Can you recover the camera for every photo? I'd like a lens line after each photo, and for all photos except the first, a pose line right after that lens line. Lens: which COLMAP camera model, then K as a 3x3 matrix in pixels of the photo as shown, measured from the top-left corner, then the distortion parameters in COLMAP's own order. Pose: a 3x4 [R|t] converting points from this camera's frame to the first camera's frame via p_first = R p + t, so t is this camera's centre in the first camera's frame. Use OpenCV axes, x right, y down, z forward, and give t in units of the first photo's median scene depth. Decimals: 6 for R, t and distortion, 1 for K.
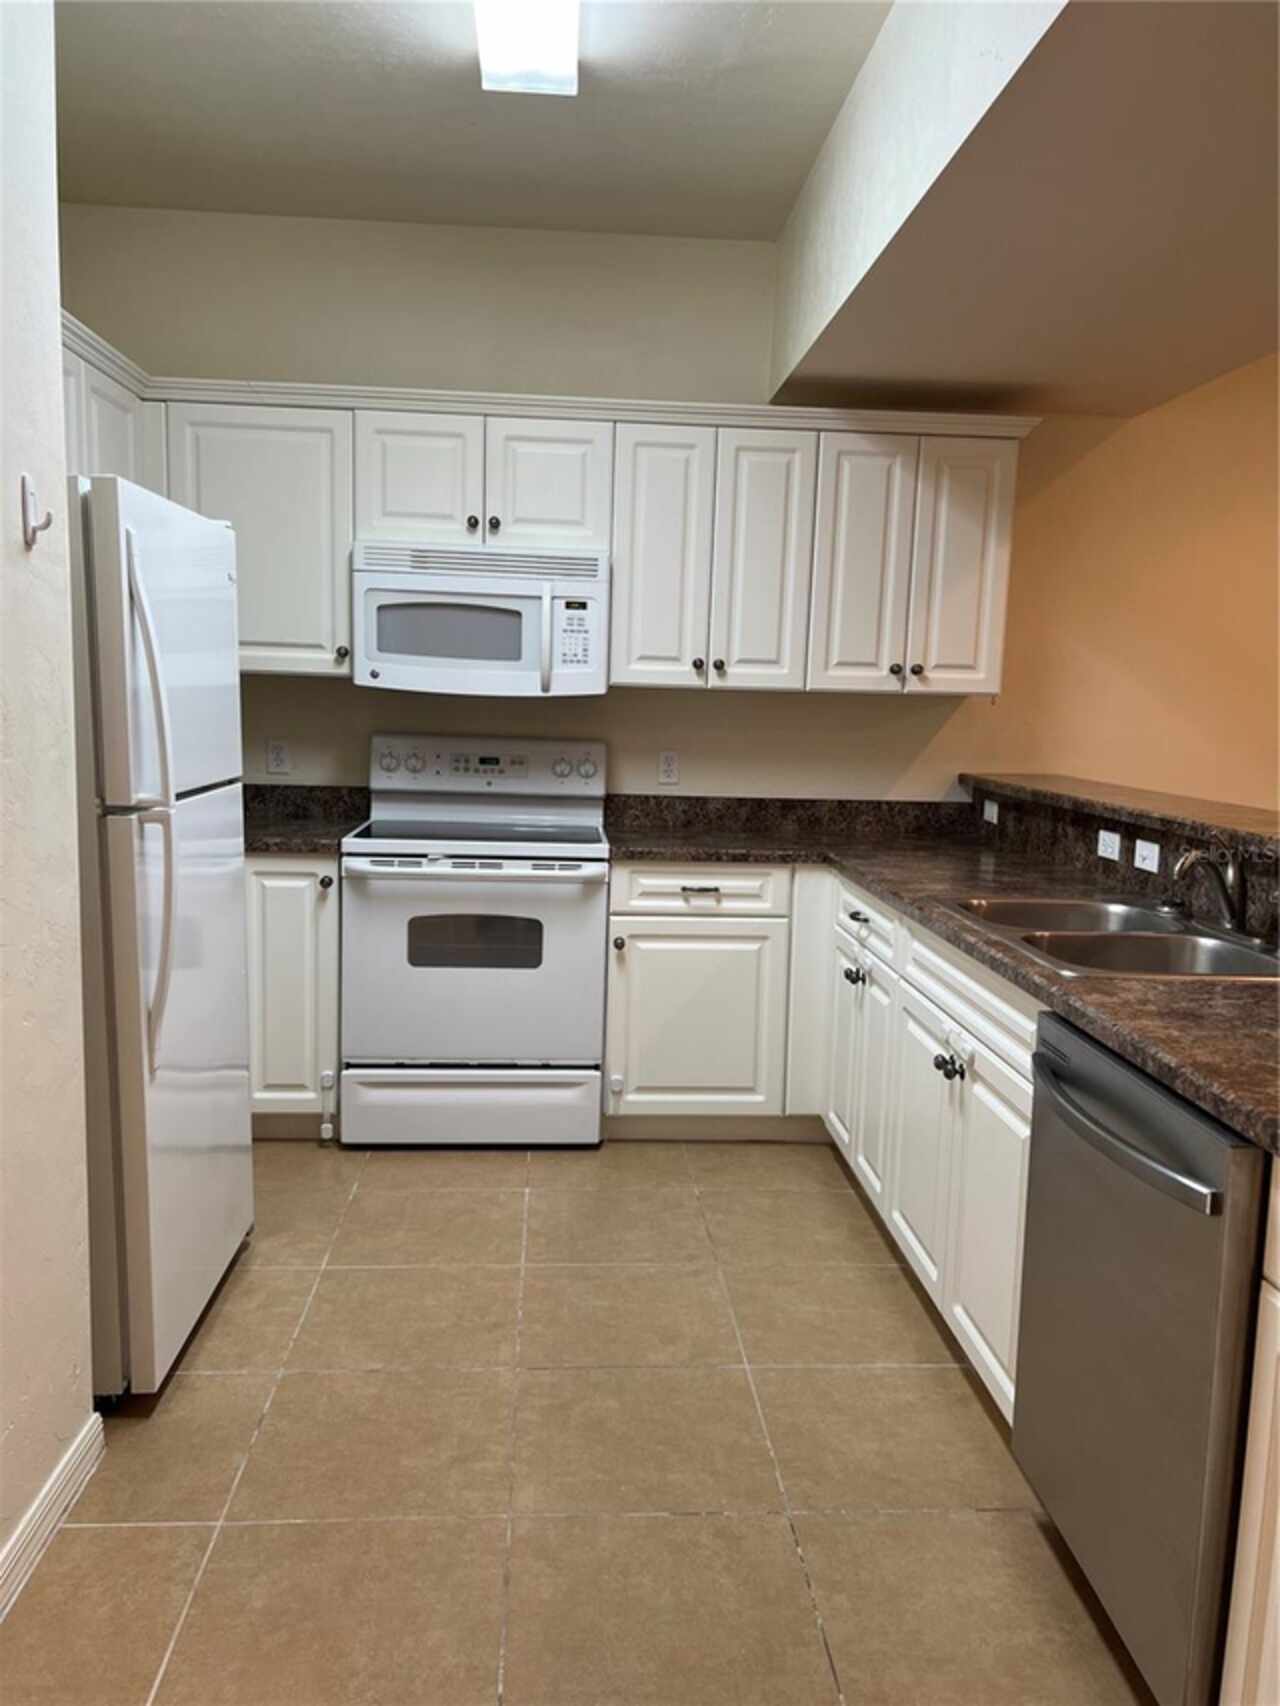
lens RADIAL K [[1286.9, 0, 640.0], [0, 1286.9, 853.0], [0, 0, 1]] dist [0.070101, -0.079736]
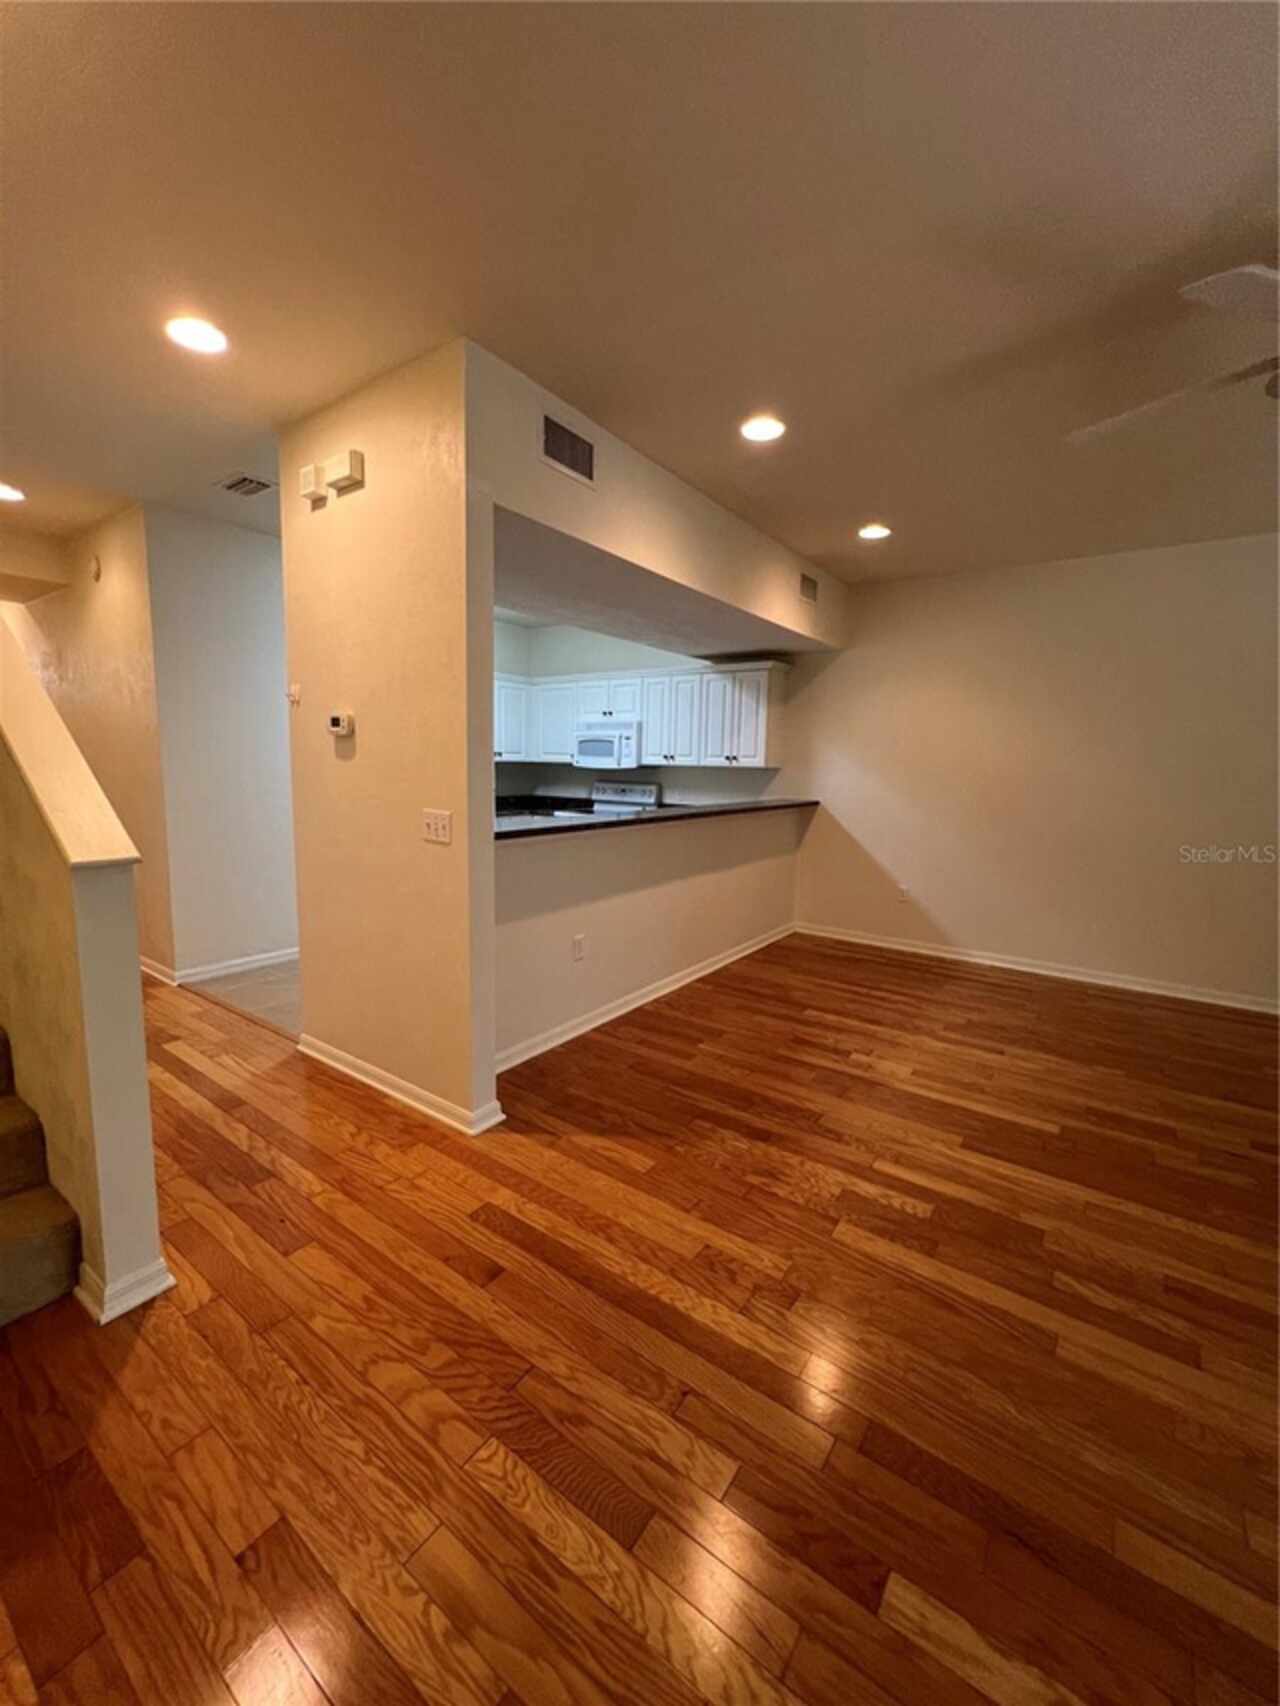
lens RADIAL K [[681.6, 0, 640.9], [0, 681.6, 846.8], [0, 0, 1]] dist [-0.001280, 0.000013]
pose [[0.777837, 0.064326, -0.625165, 0.992200], [-0.077498, 0.996973, 0.006160, 0.049357], [0.623669, 0.043658, 0.780468, -0.218136]]
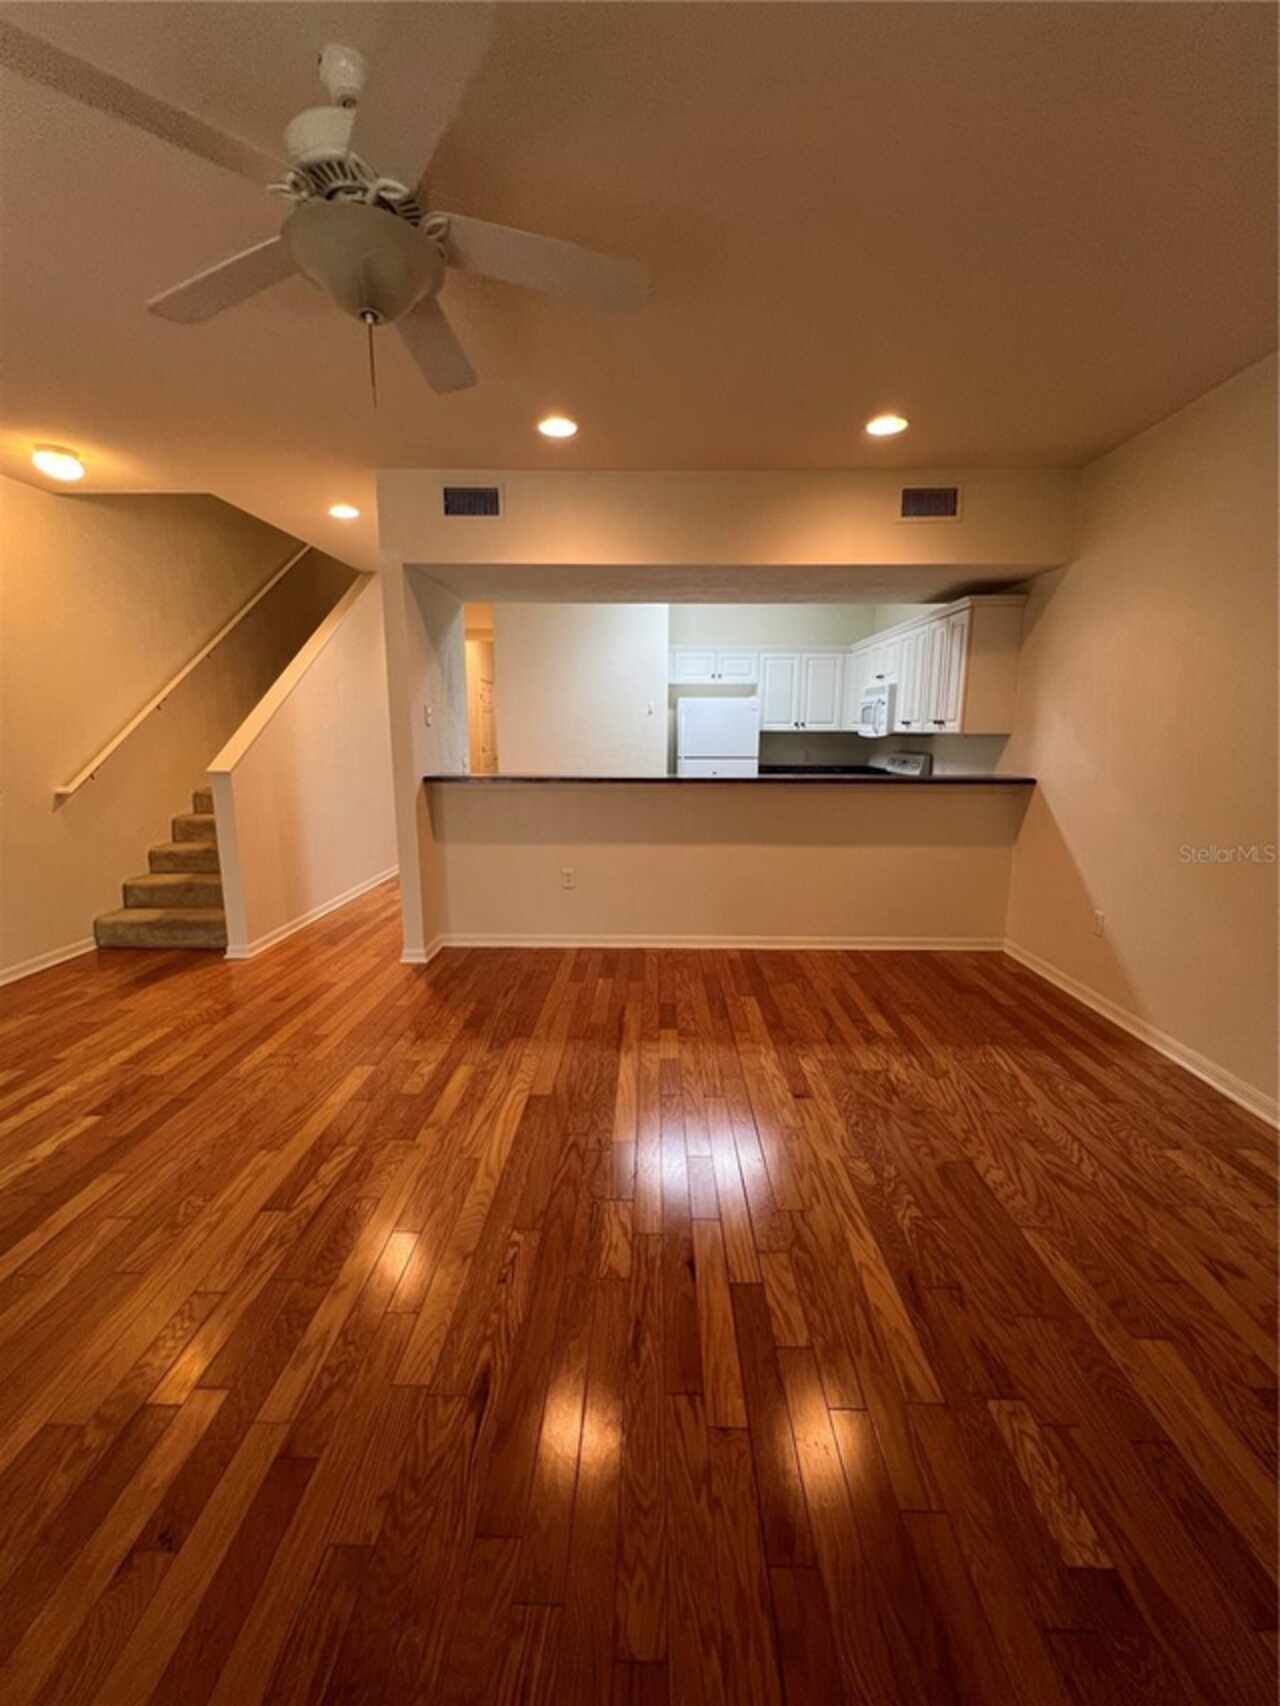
lens RADIAL K [[686.5, 0, 641.2], [0, 686.5, 843.4], [0, 0, 1]] dist [-0.002911, -0.000128]
pose [[-0.075650, 0.135112, -0.987938, 1.476953], [-0.132942, 0.980565, 0.144283, -0.042479], [0.988232, 0.142254, -0.056218, 0.616484]]
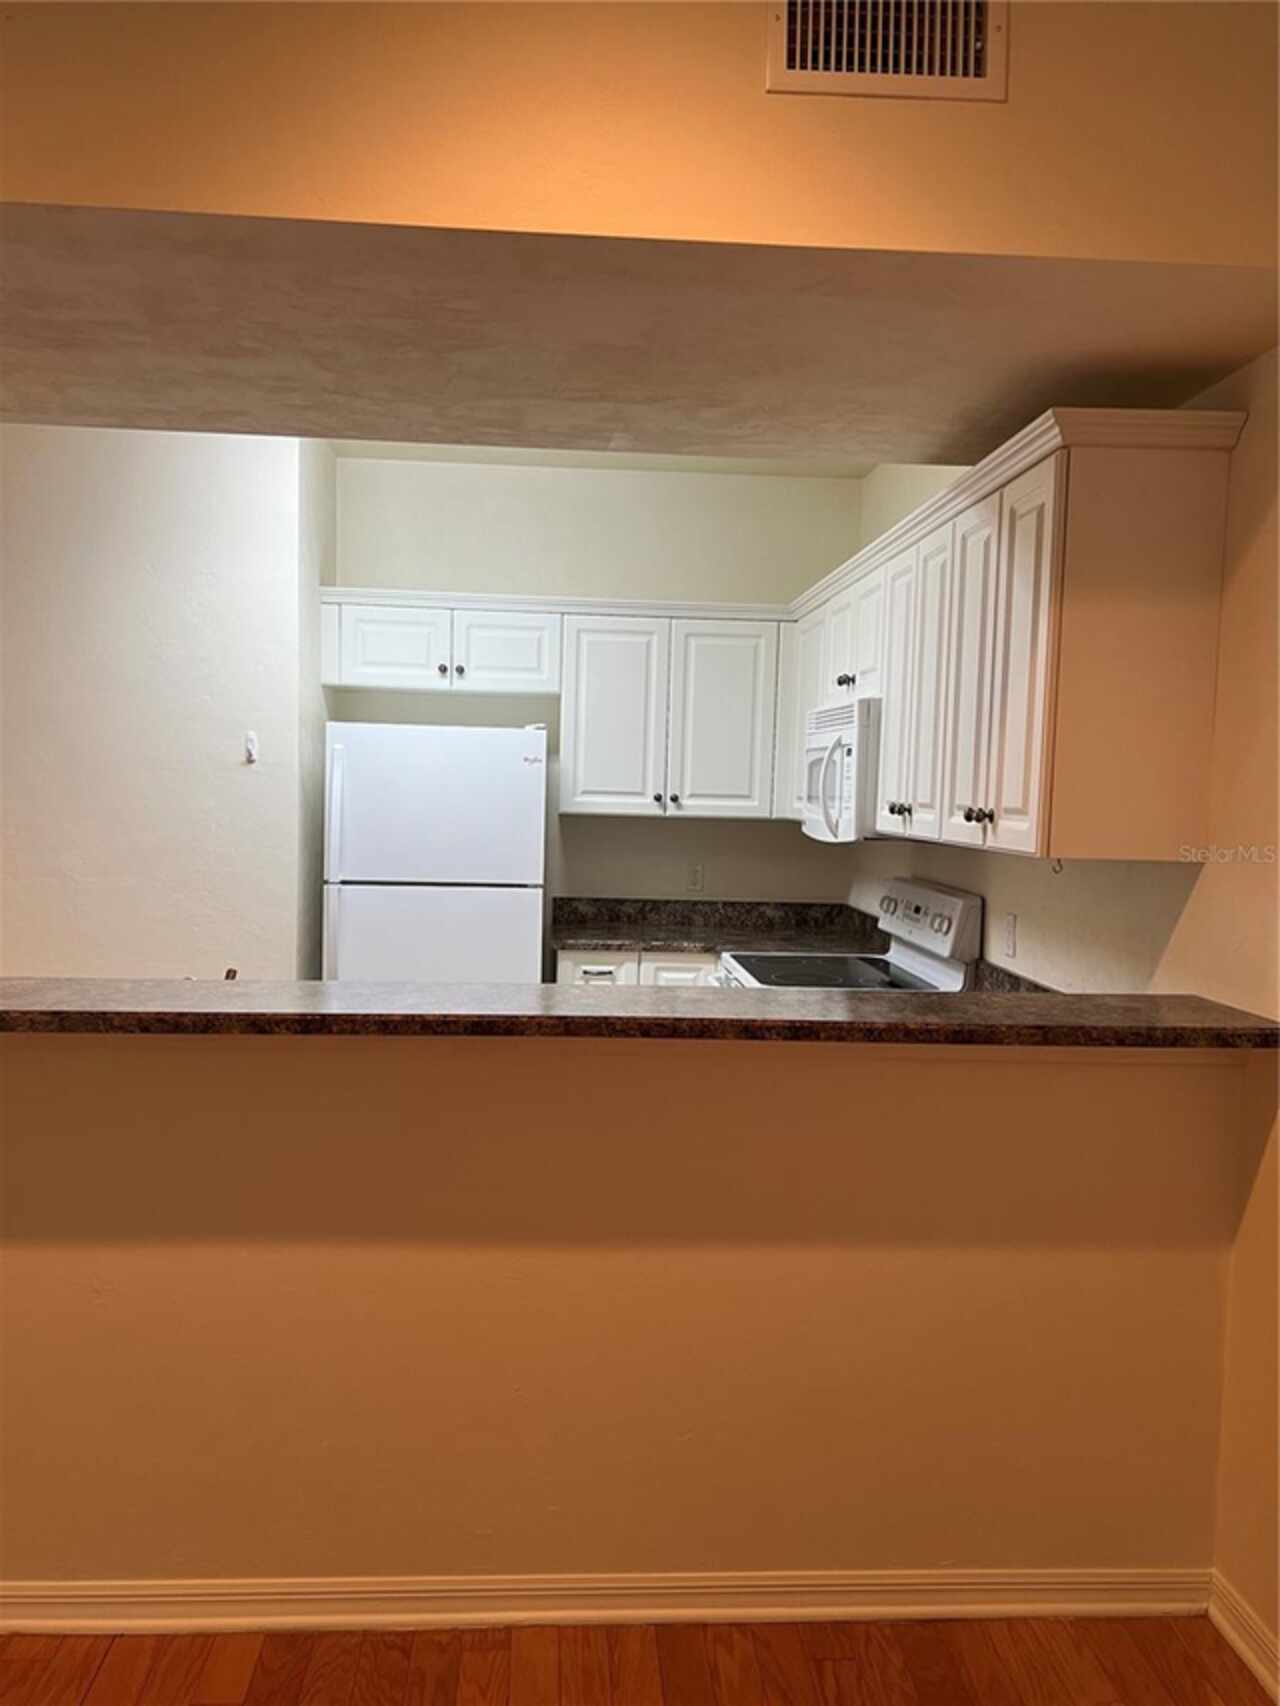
lens RADIAL K [[1284.1, 0, 618.5], [0, 1284.1, 866.0], [0, 0, 1]] dist [0.007298, 0.001127]
pose [[-0.002309, 0.032614, -0.999465, 0.932448], [-0.152946, 0.987697, 0.032584, -0.111695], [0.988232, 0.152939, 0.002707, 0.839299]]
